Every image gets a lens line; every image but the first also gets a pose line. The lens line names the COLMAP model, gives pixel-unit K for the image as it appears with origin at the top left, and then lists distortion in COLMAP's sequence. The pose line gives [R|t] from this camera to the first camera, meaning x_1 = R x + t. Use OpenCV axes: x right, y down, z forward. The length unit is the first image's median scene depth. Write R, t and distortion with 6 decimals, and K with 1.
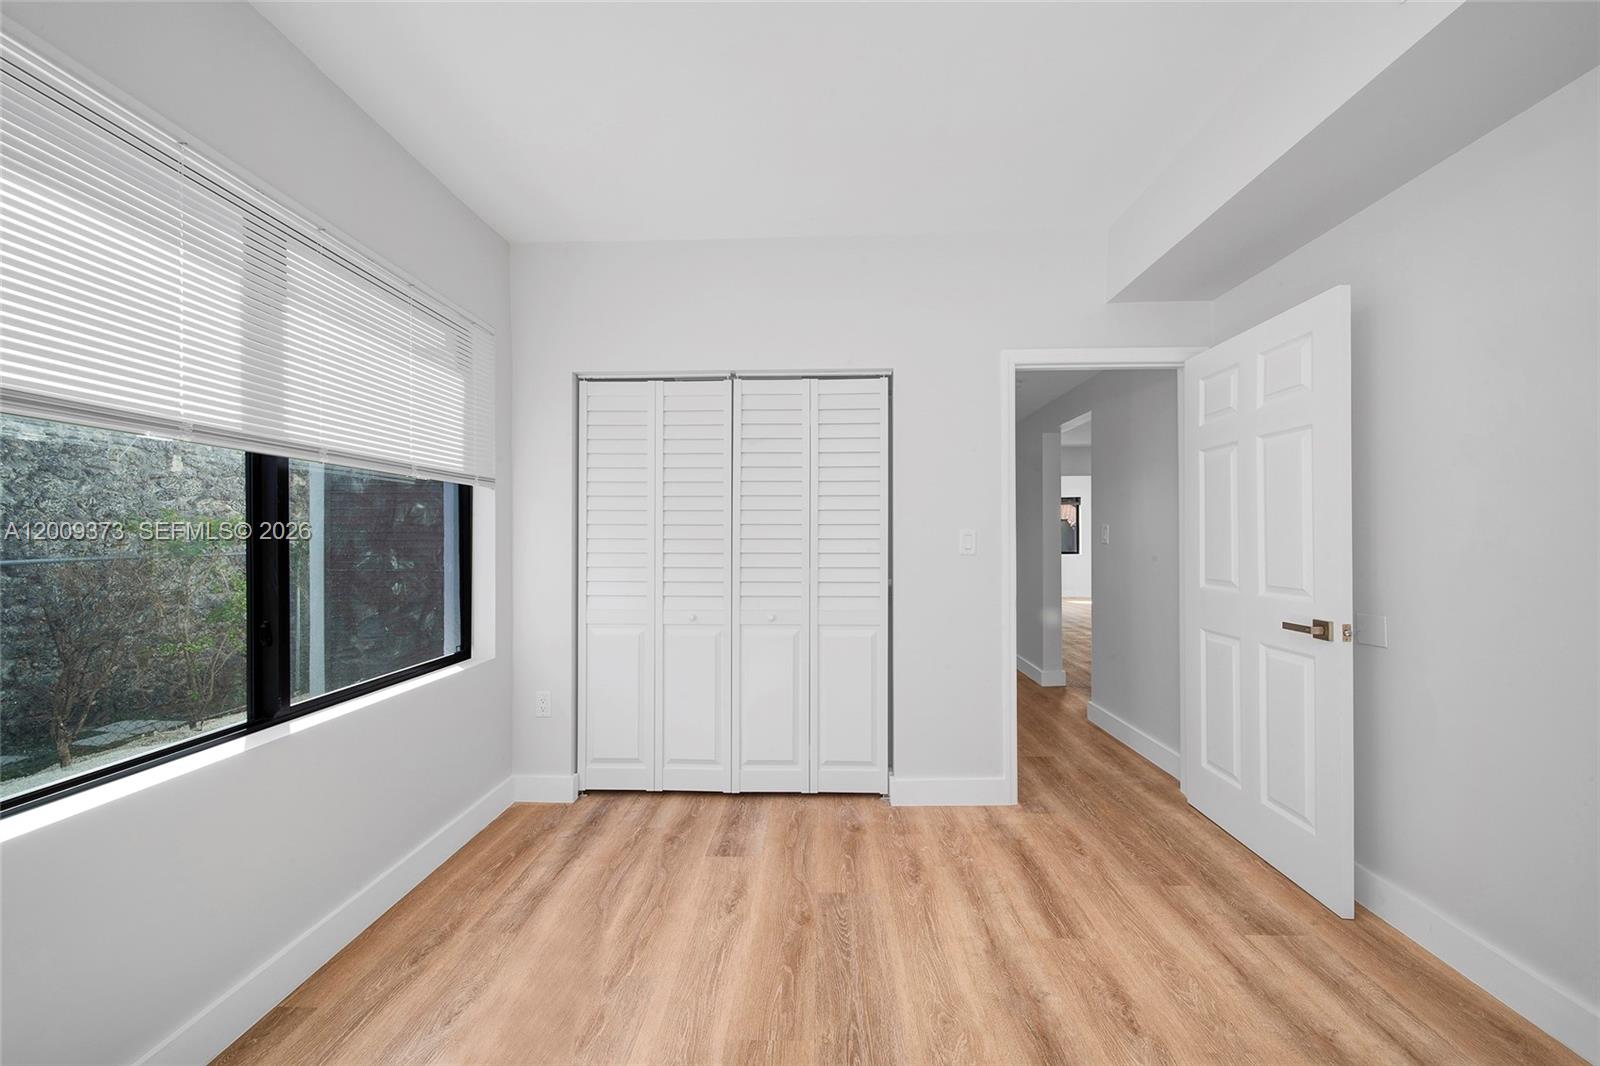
lens RADIAL K [[579.7, 0, 806.4], [0, 579.7, 533.0], [0, 0, 1]] dist [0.000437, 0.000022]
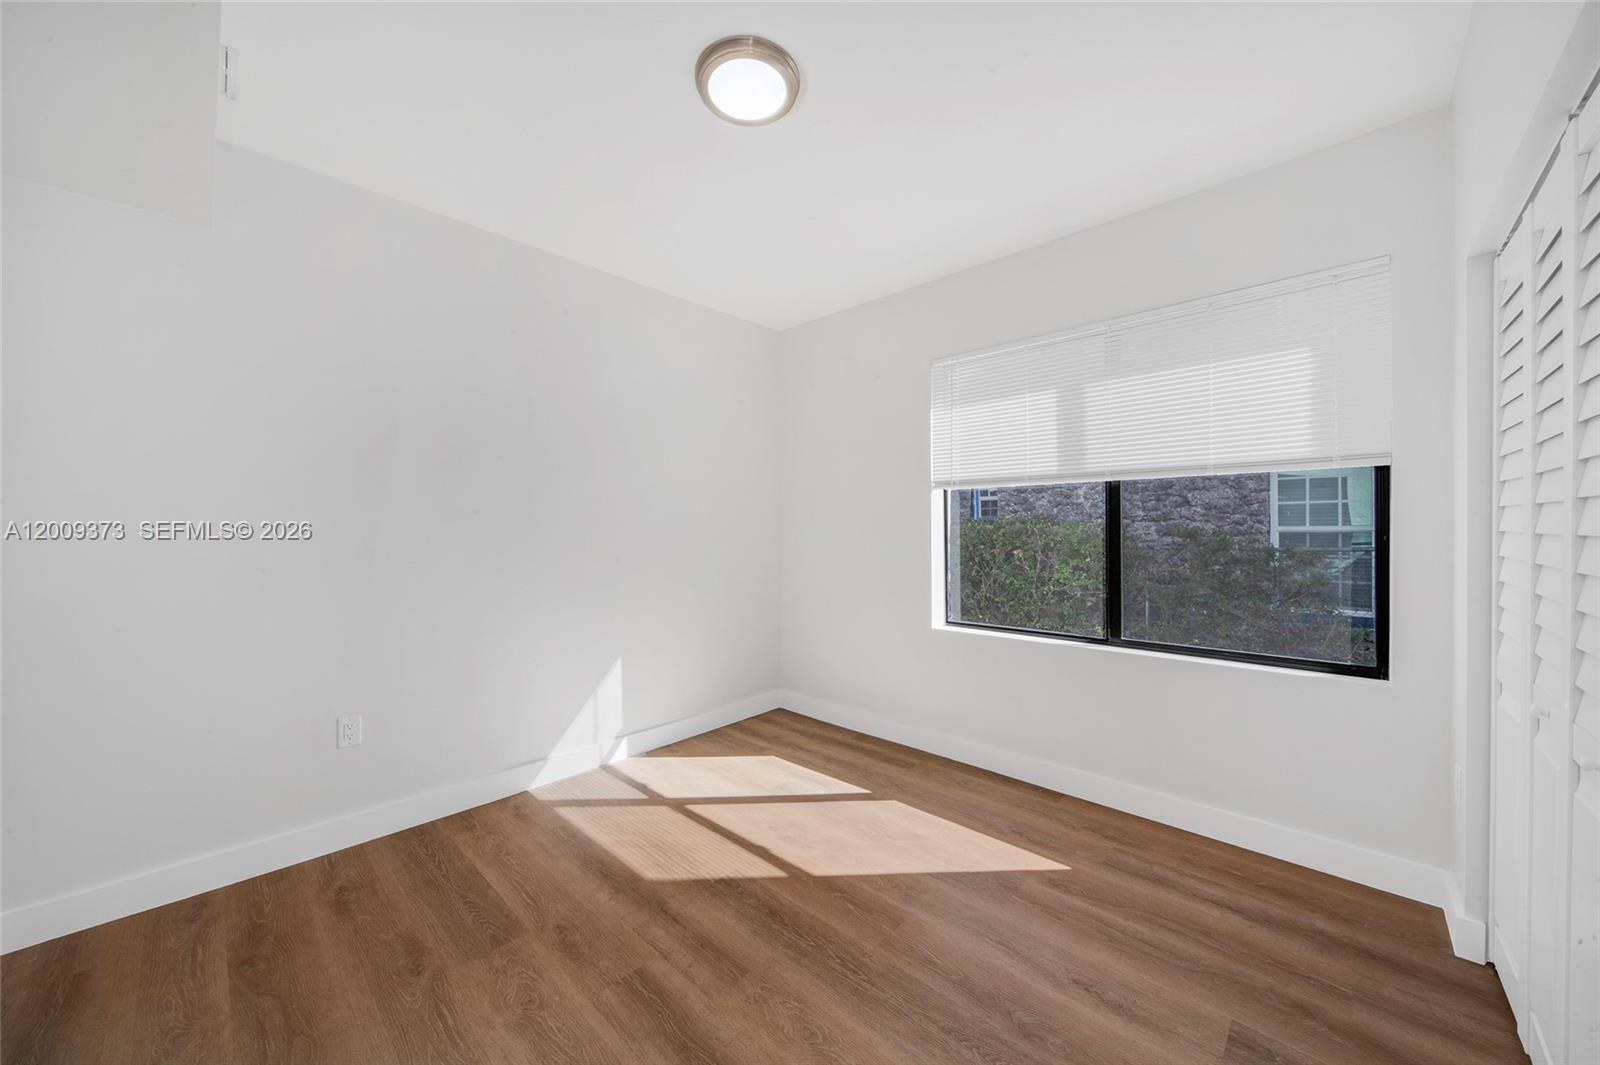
lens RADIAL K [[579.7, 0, 806.4], [0, 579.7, 532.5], [0, 0, 1]] dist [0.000437, 0.000022]
pose [[-0.666304, 0.012091, -0.745582, 0.753122], [0.013154, 0.999904, 0.004460, -0.004406], [0.745564, -0.006835, -0.666399, 1.289983]]
